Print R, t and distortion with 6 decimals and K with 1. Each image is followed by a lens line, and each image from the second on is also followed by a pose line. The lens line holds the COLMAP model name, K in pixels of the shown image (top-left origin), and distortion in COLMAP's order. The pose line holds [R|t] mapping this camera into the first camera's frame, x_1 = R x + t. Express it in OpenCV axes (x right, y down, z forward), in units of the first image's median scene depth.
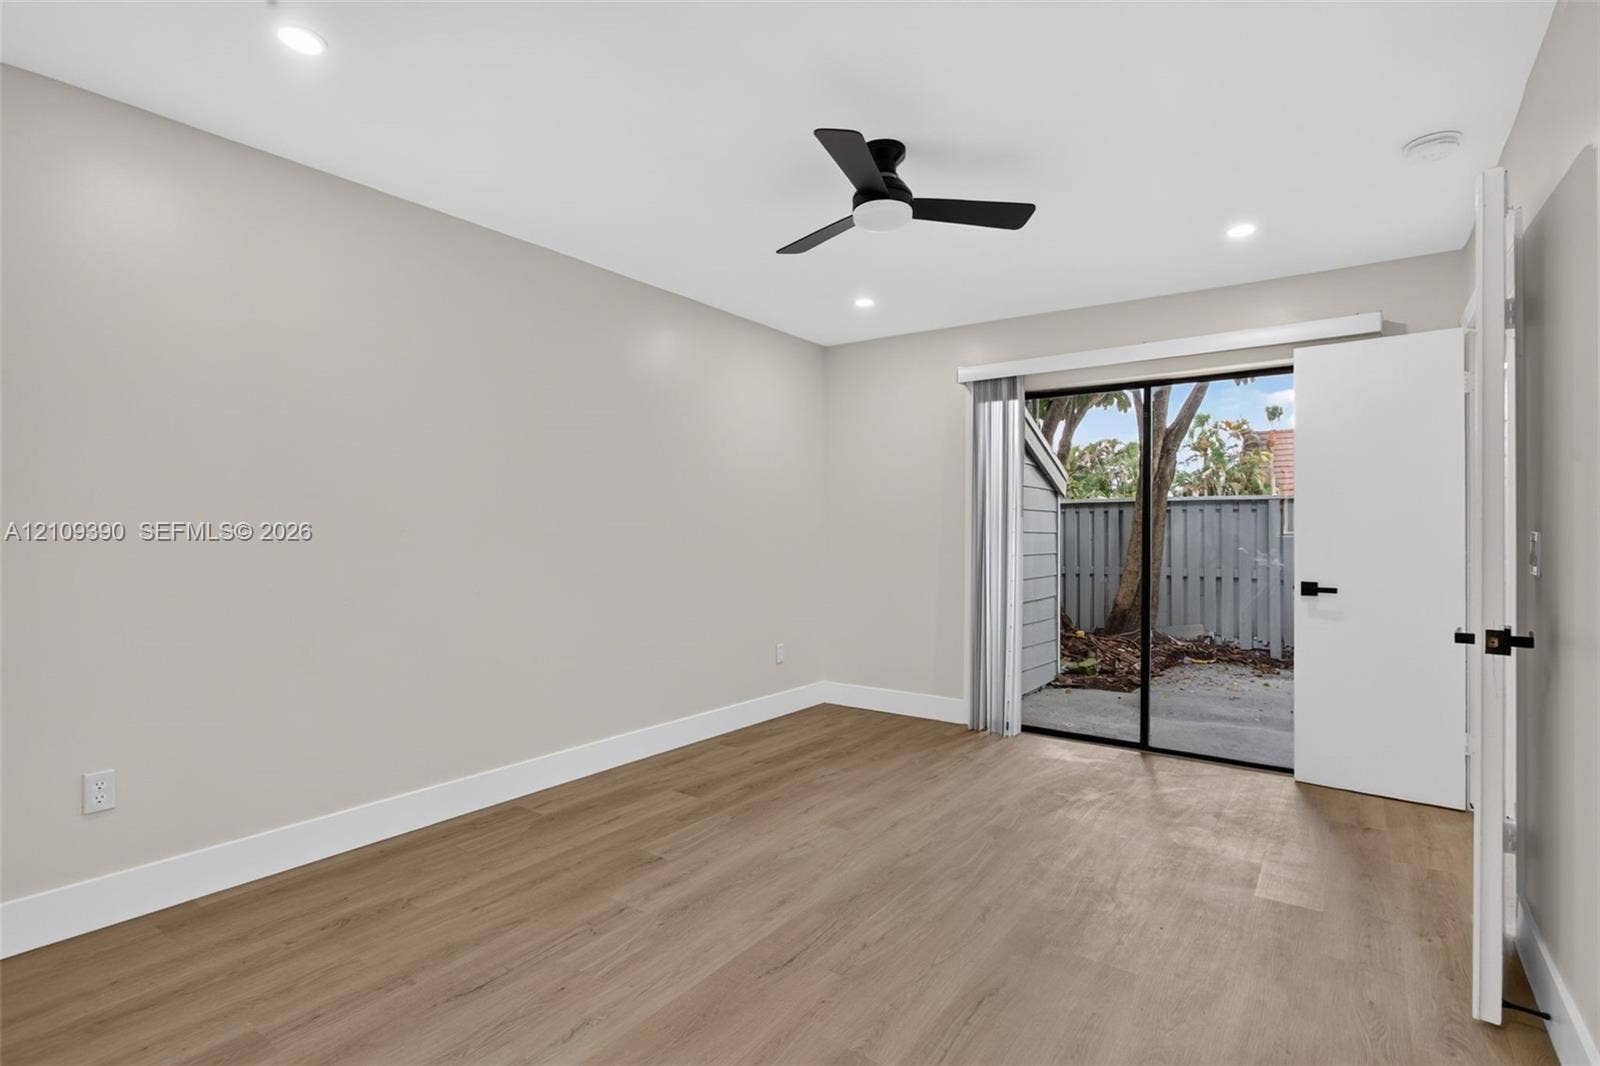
lens RADIAL K [[767.0, 0, 794.5], [0, 767.0, 526.0], [0, 0, 1]] dist [-0.003131, -0.000384]
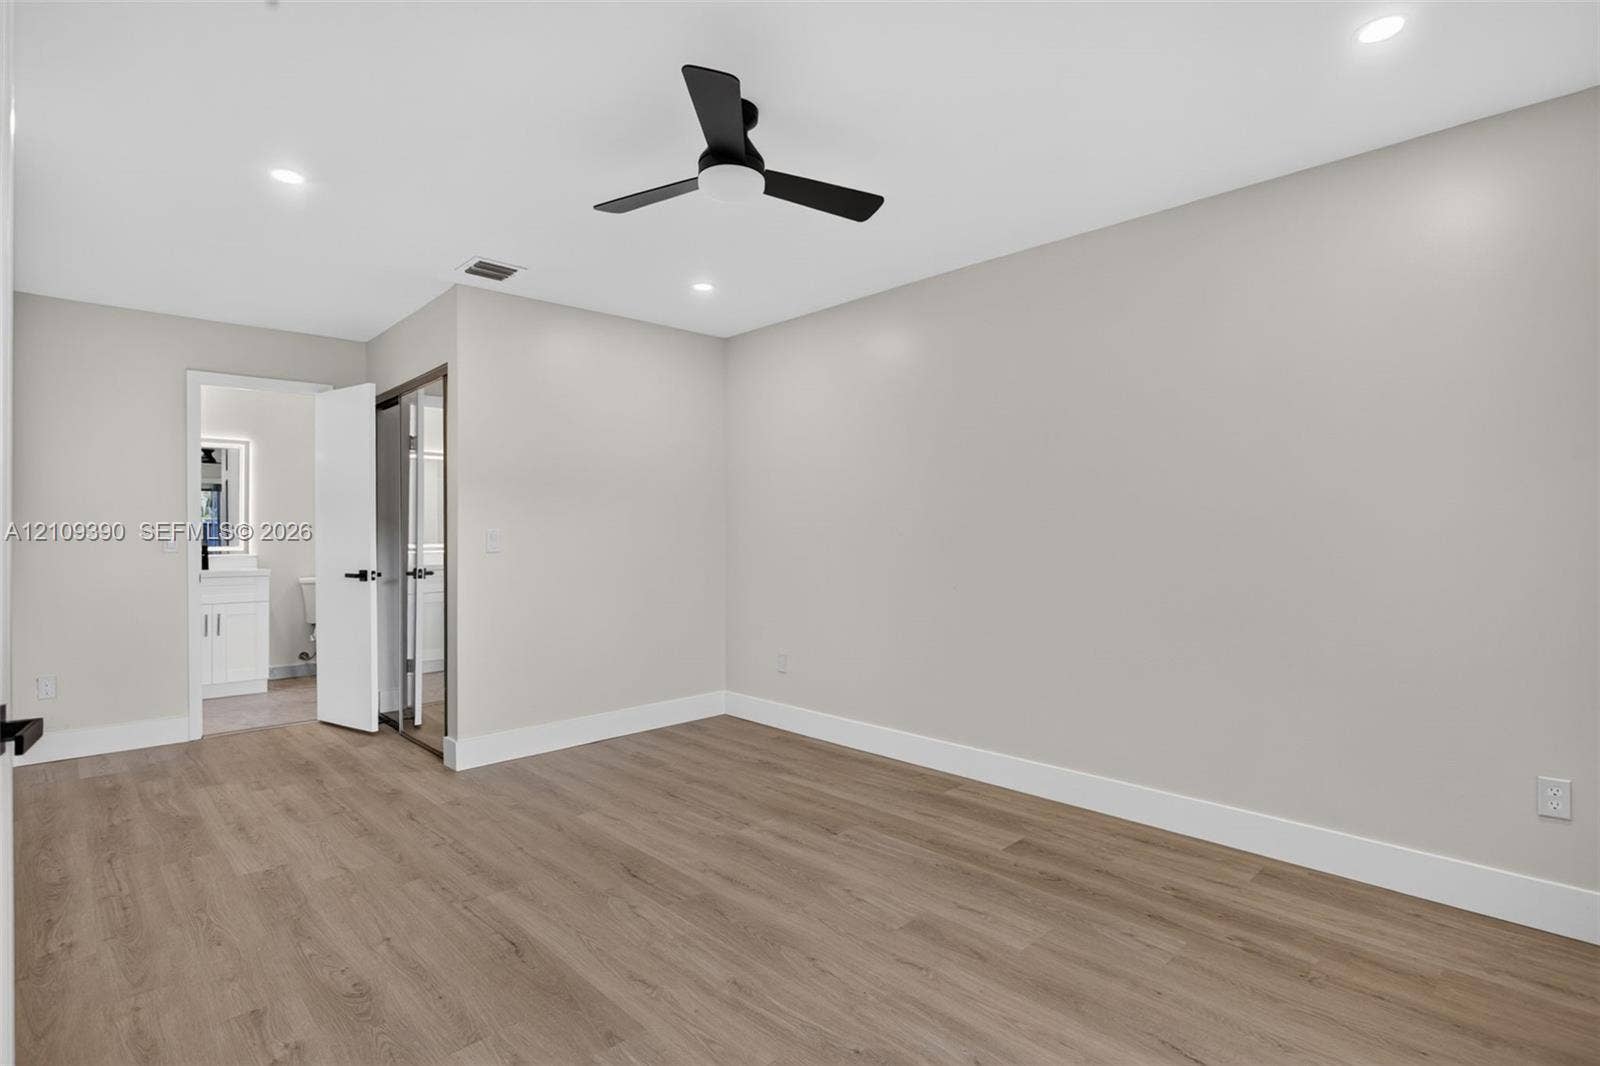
lens RADIAL K [[775.0, 0, 773.2], [0, 775.0, 533.9], [0, 0, 1]] dist [0.001663, 0.000833]
pose [[-0.182087, -0.002466, -0.983279, 0.616986], [0.009652, 0.999944, -0.004295, 0.011272], [0.983235, -0.010273, -0.182053, 0.755539]]
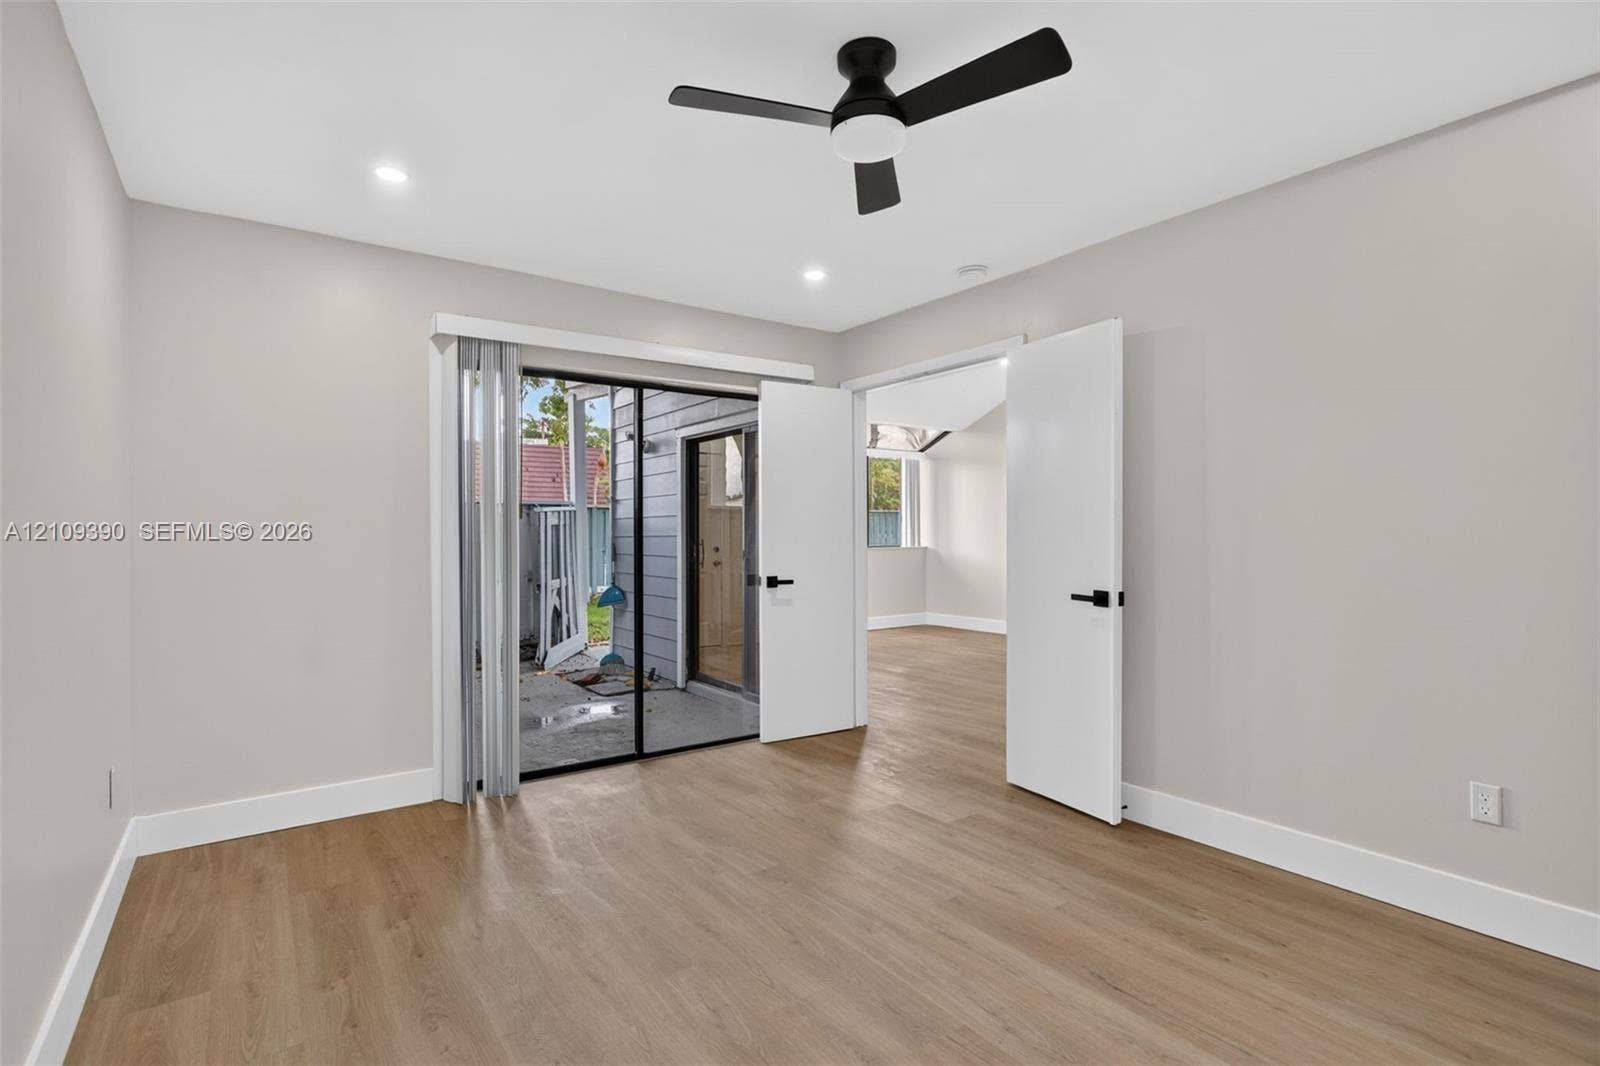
lens RADIAL K [[775.0, 0, 773.2], [0, 775.0, 533.9], [0, 0, 1]] dist [0.001663, 0.000833]
pose [[0.326653, -0.000816, 0.945144, -0.423762], [-0.000437, 0.999999, 0.001015, 0.004083], [-0.945144, -0.000744, 0.326653, 0.519817]]
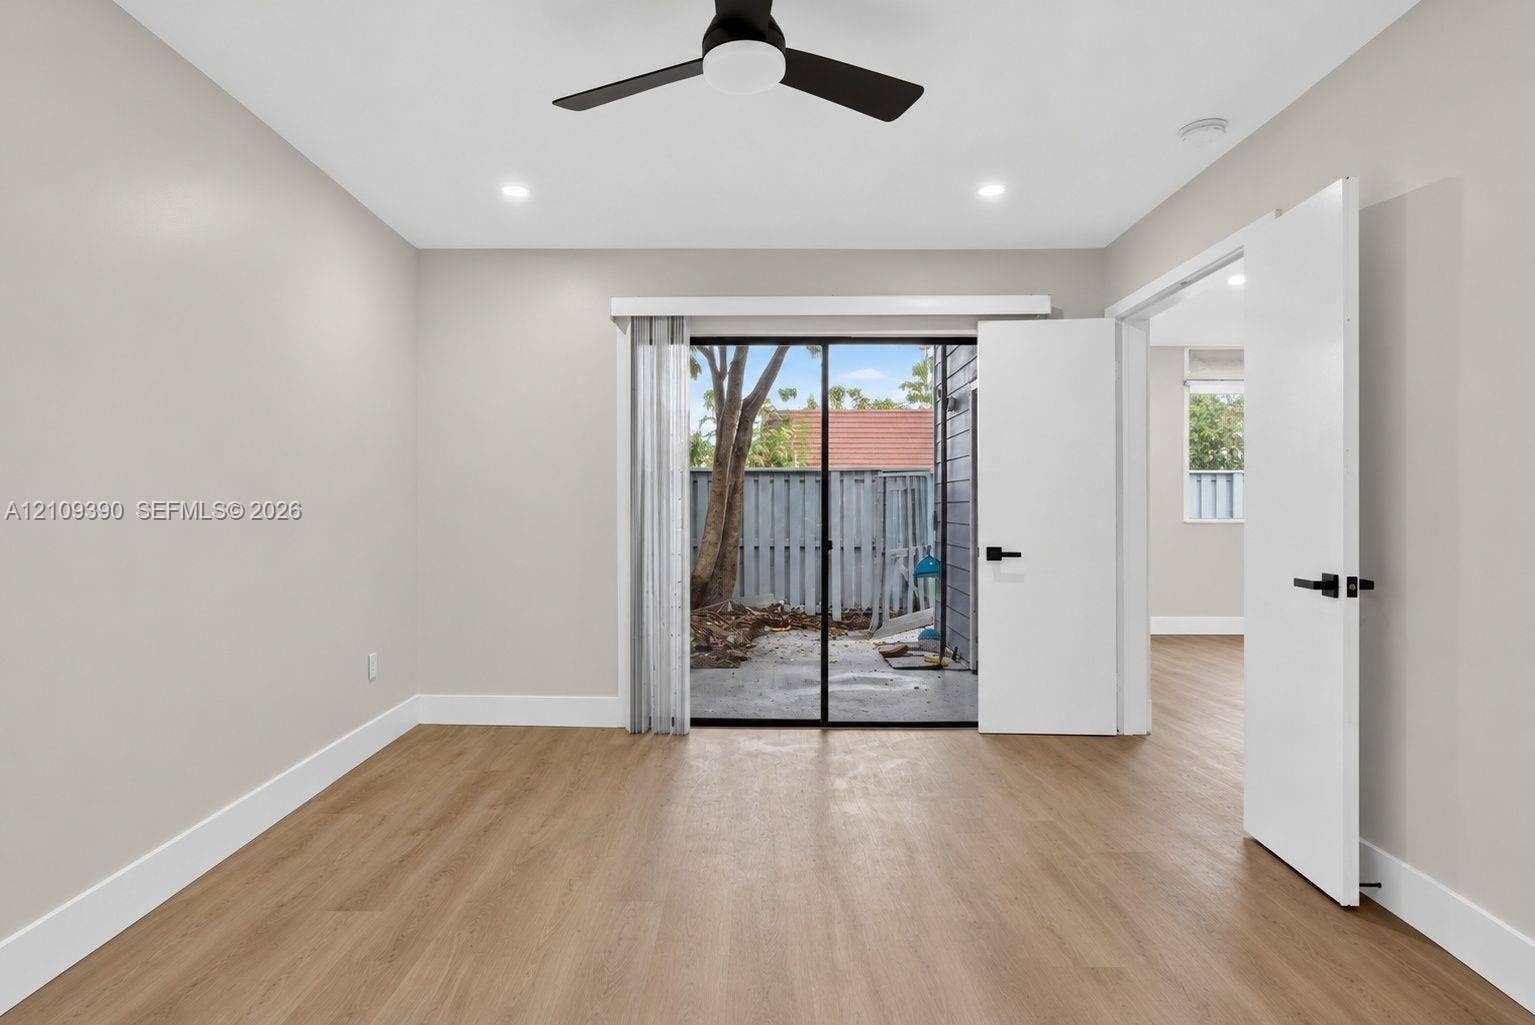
lens RADIAL K [[826.5, 0, 720.9], [0, 826.5, 496.8], [0, 0, 1]] dist [0.000681, 0.000613]
pose [[0.815376, 0.011400, 0.578820, -0.242719], [-0.008763, 0.999935, -0.007350, 0.016959], [-0.578866, 0.000921, 0.815422, 0.241453]]
